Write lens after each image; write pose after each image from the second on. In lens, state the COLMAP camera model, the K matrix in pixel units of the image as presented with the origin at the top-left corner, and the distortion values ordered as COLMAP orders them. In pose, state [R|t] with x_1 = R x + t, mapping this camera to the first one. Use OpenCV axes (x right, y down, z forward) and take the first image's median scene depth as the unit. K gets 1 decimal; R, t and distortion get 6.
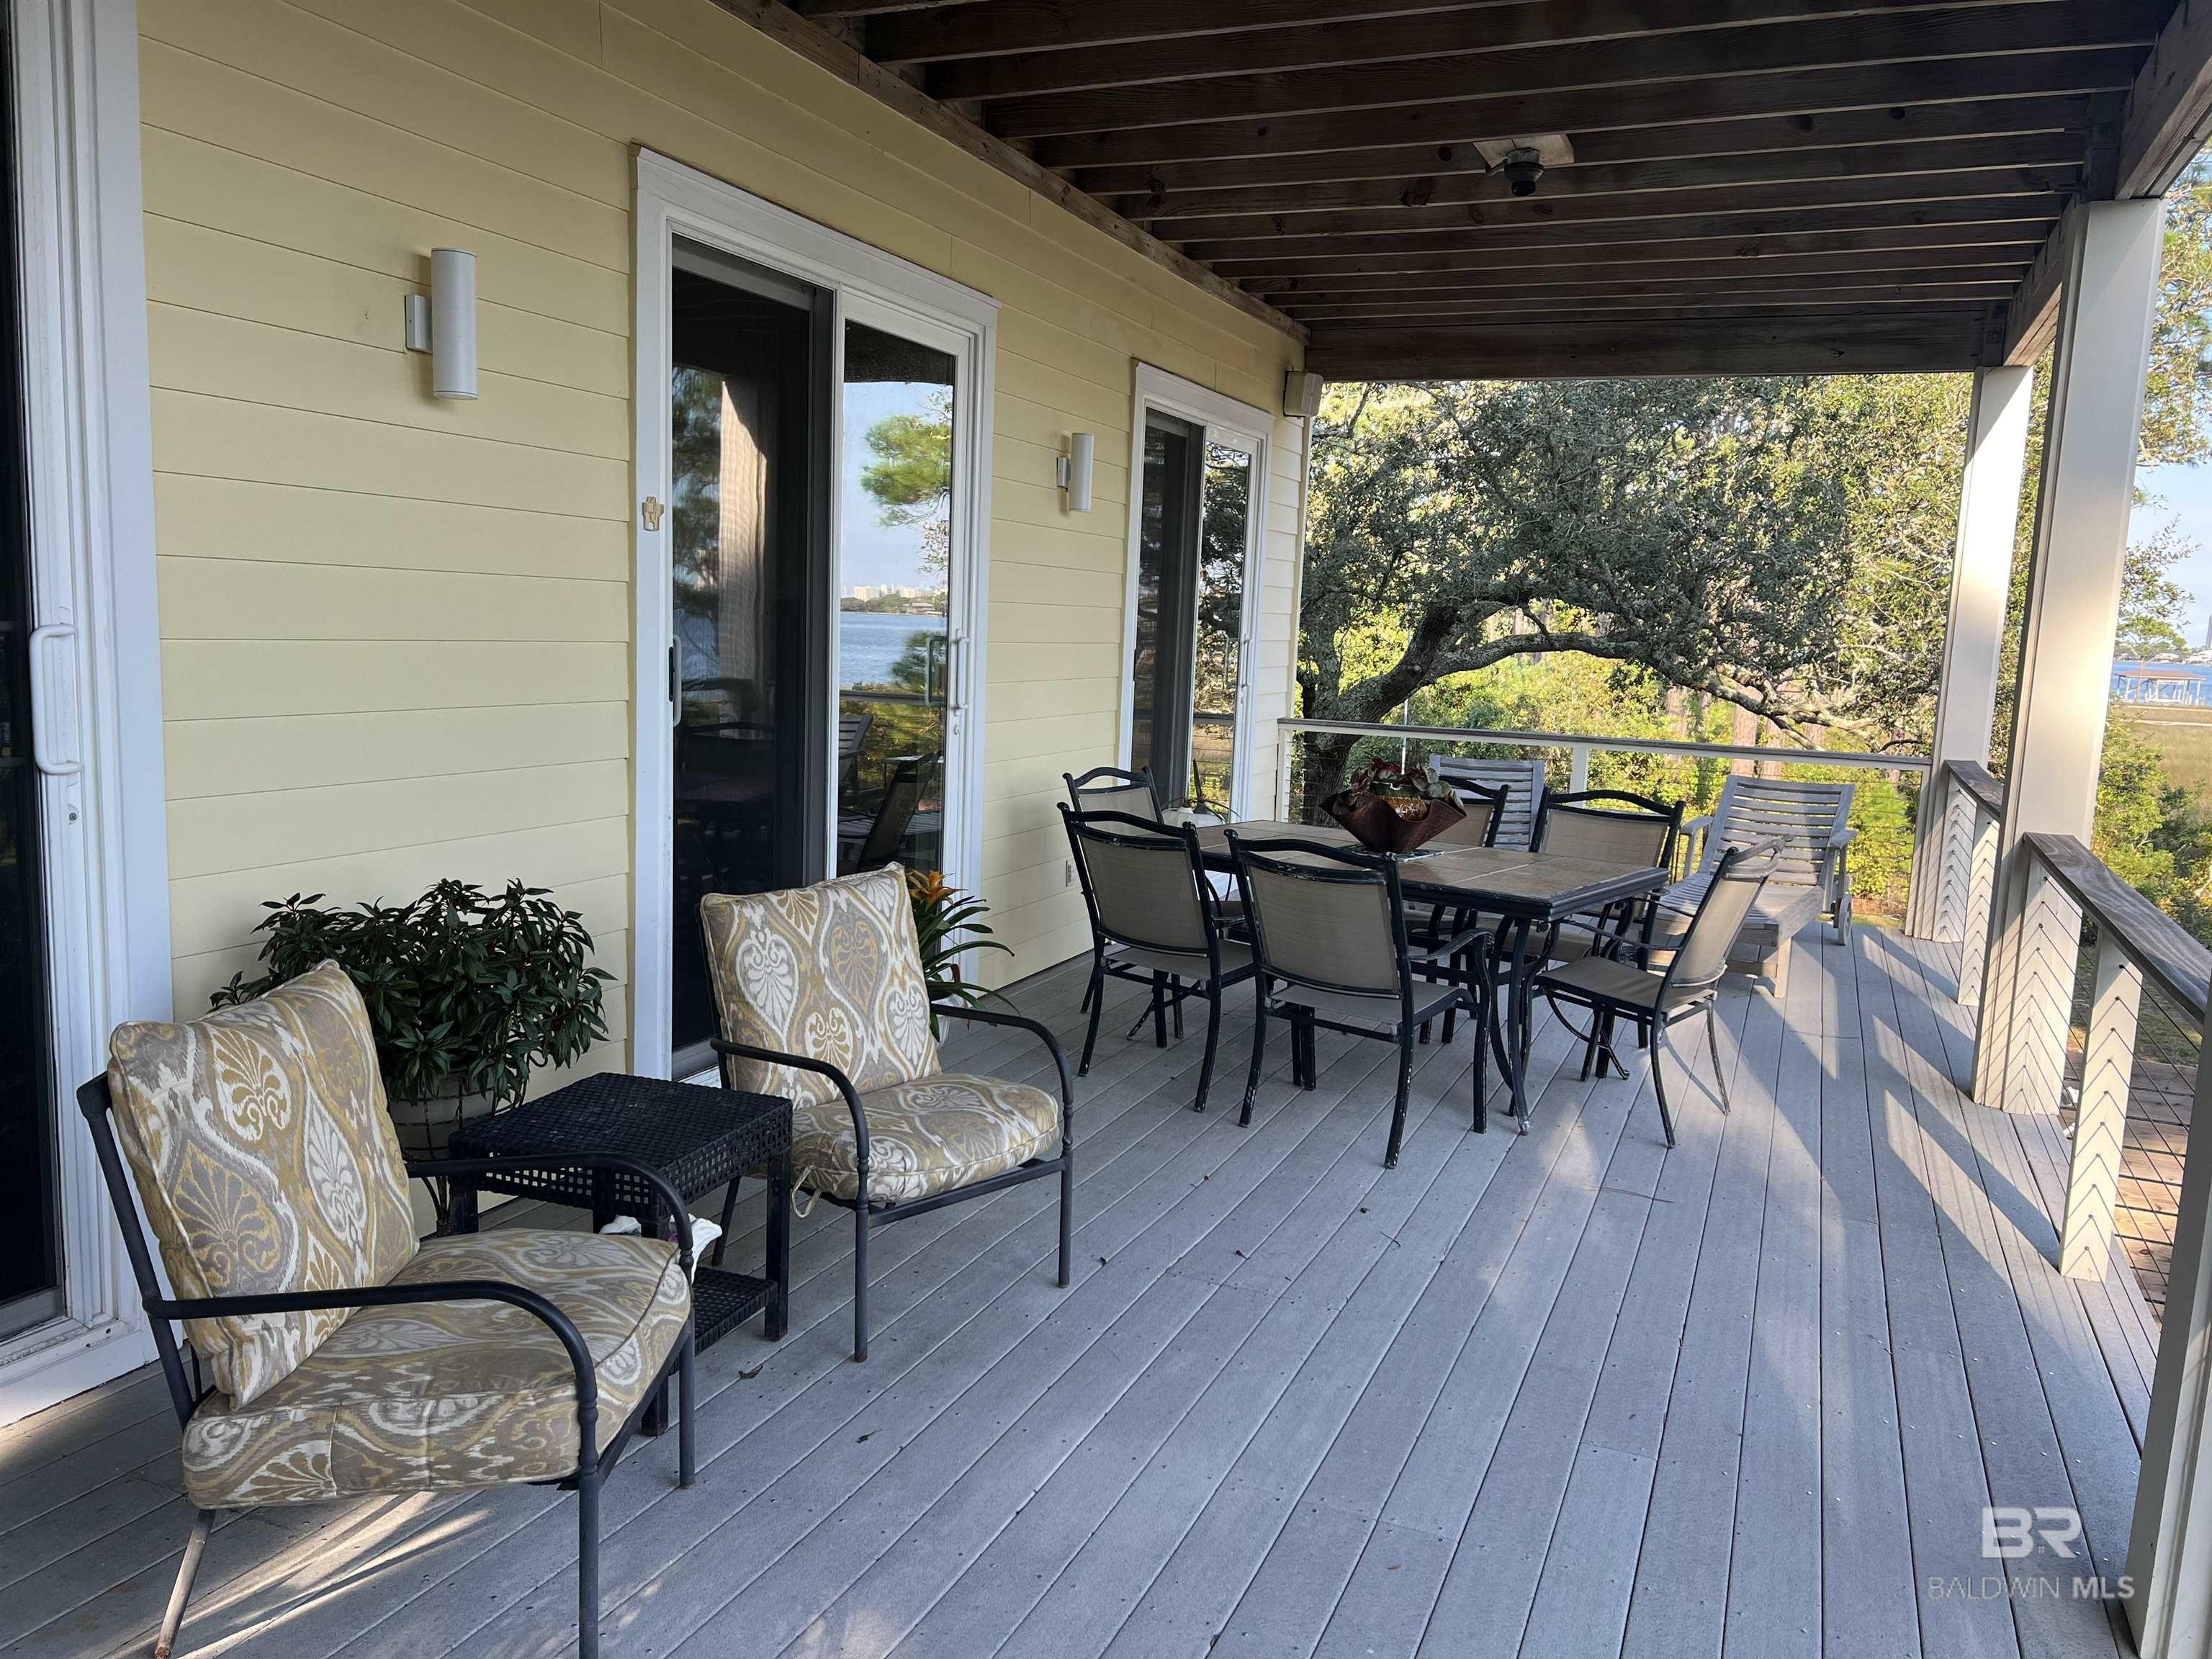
lens RADIAL K [[1641.0, 0, 1106.0], [0, 1641.0, 829.5], [0, 0, 1]] dist [0.172137, -0.397293]
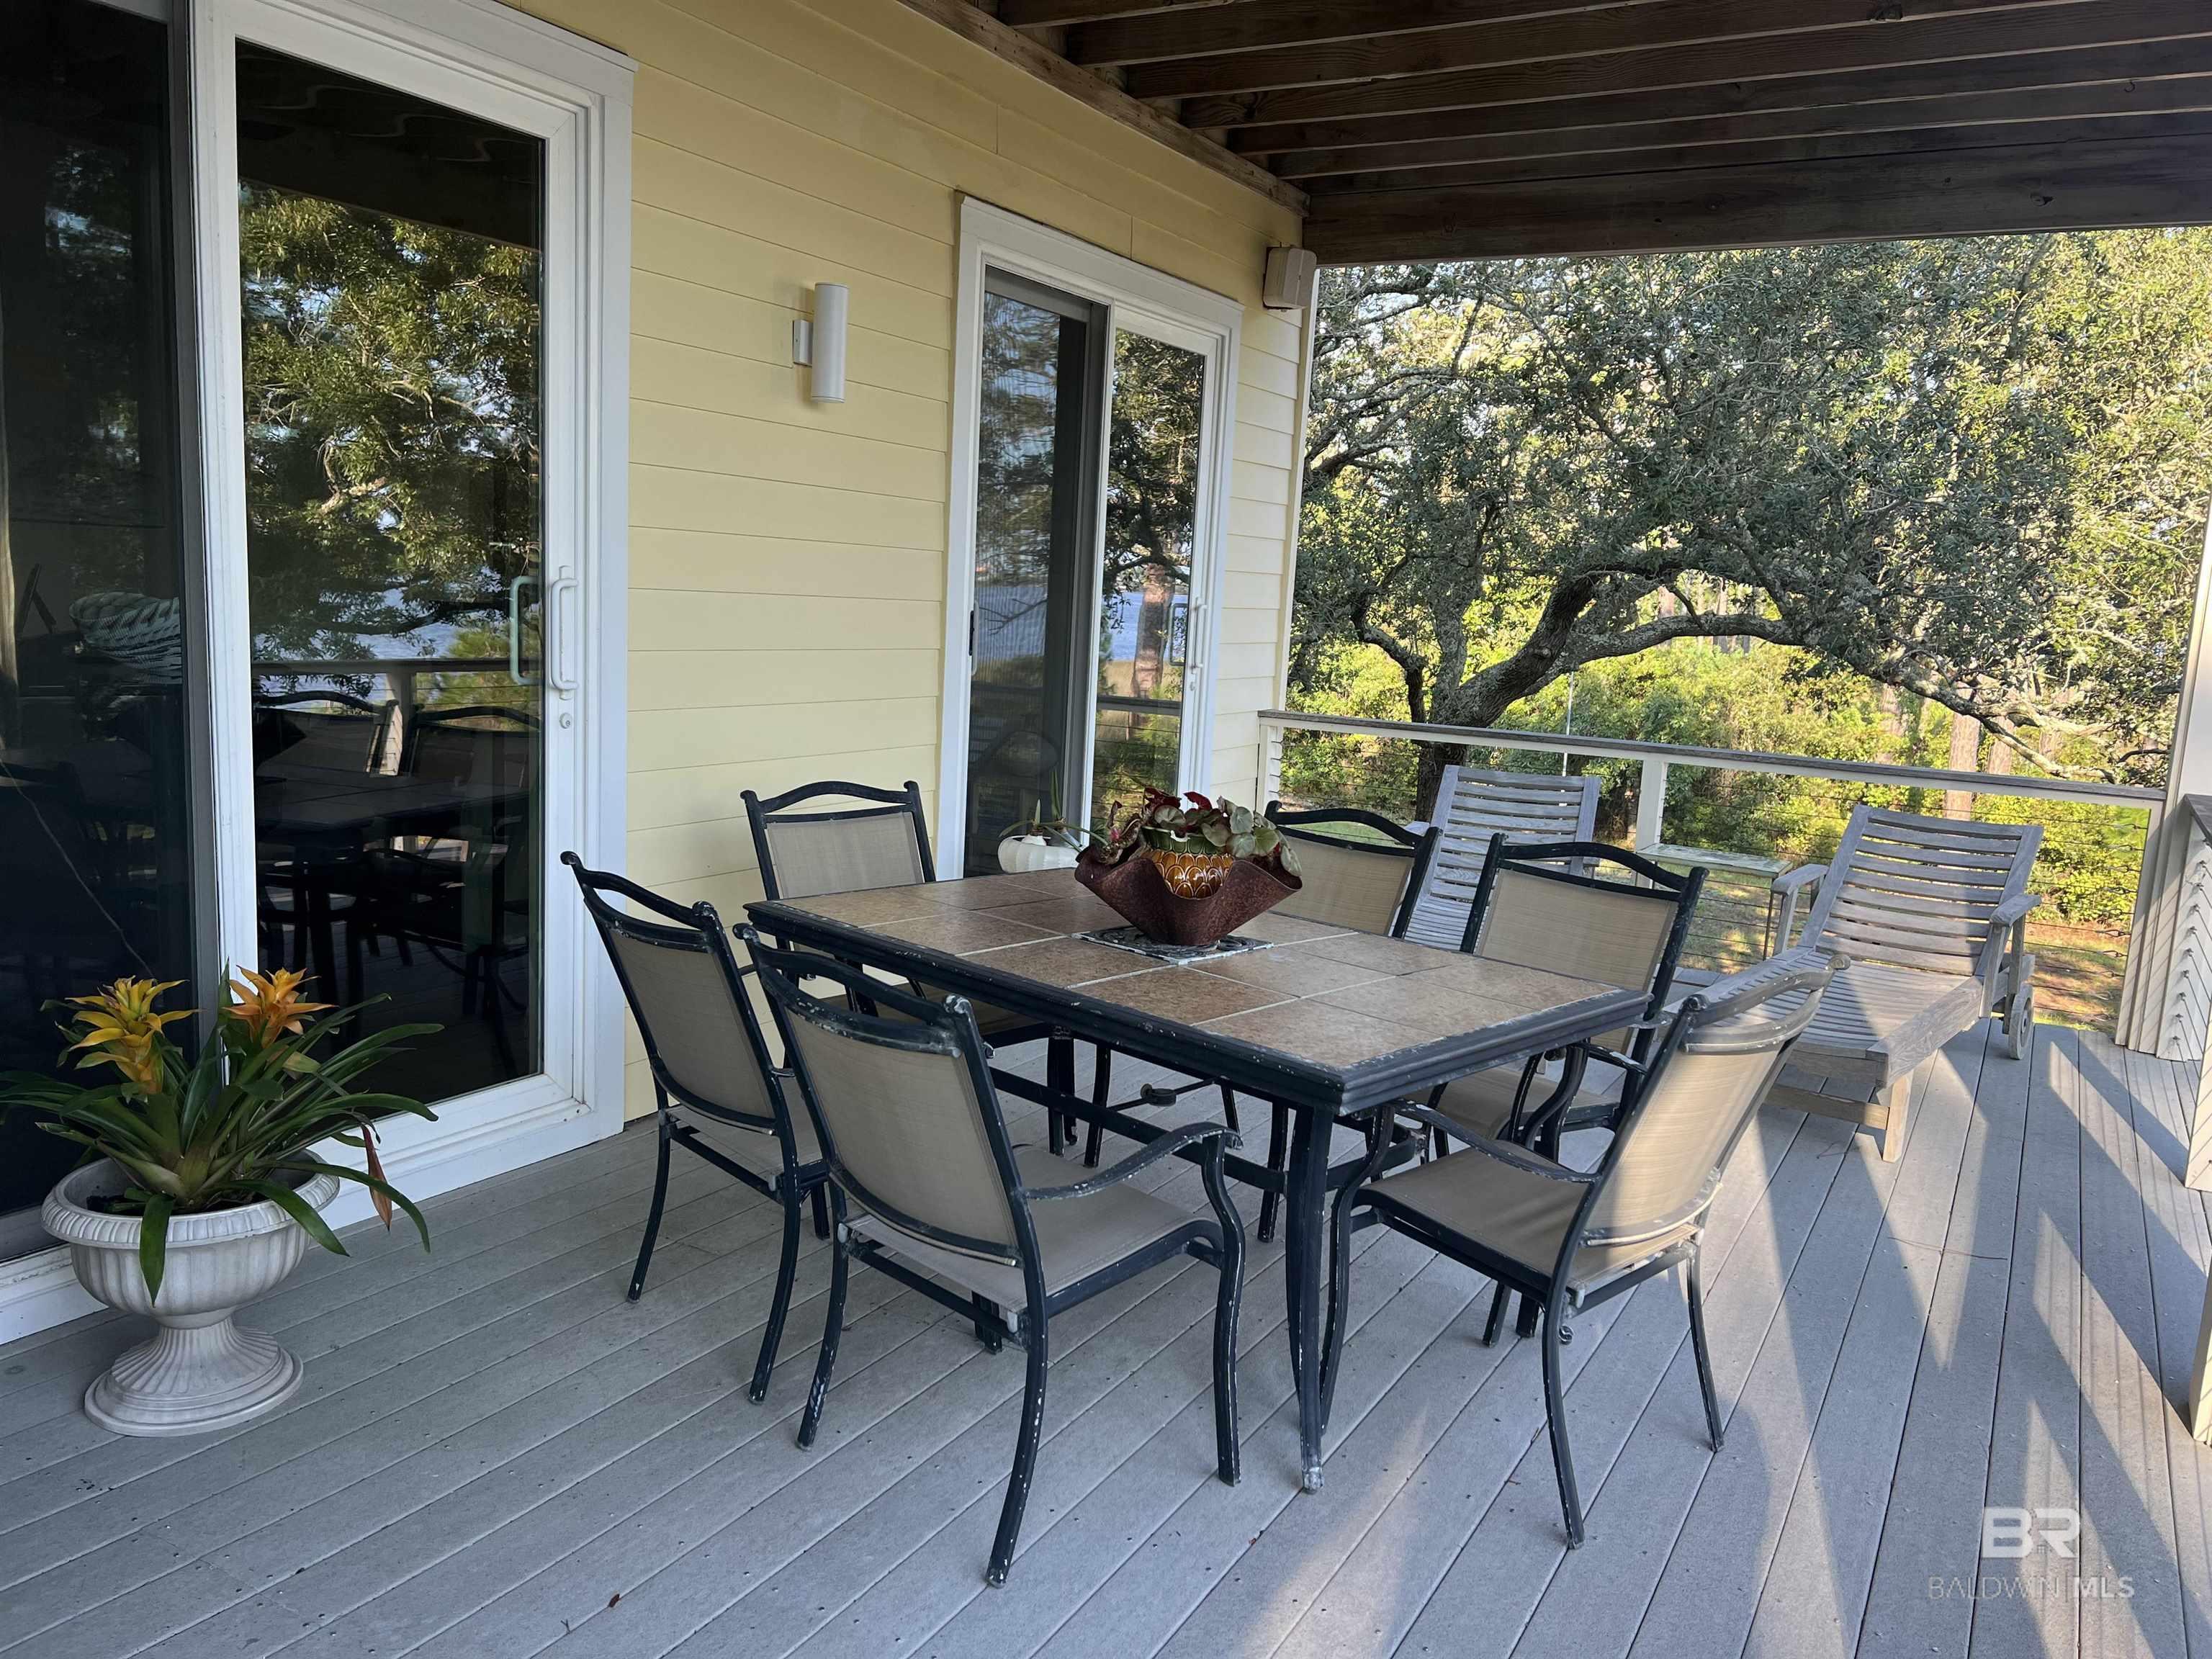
lens RADIAL K [[1642.7, 0, 1106.0], [0, 1642.7, 829.5], [0, 0, 1]] dist [0.080384, -0.105715]
pose [[0.992497, 0.030200, -0.118483, 0.135951], [-0.028819, 0.999496, 0.013346, -0.022095], [0.118827, -0.009831, 0.992866, 0.252862]]
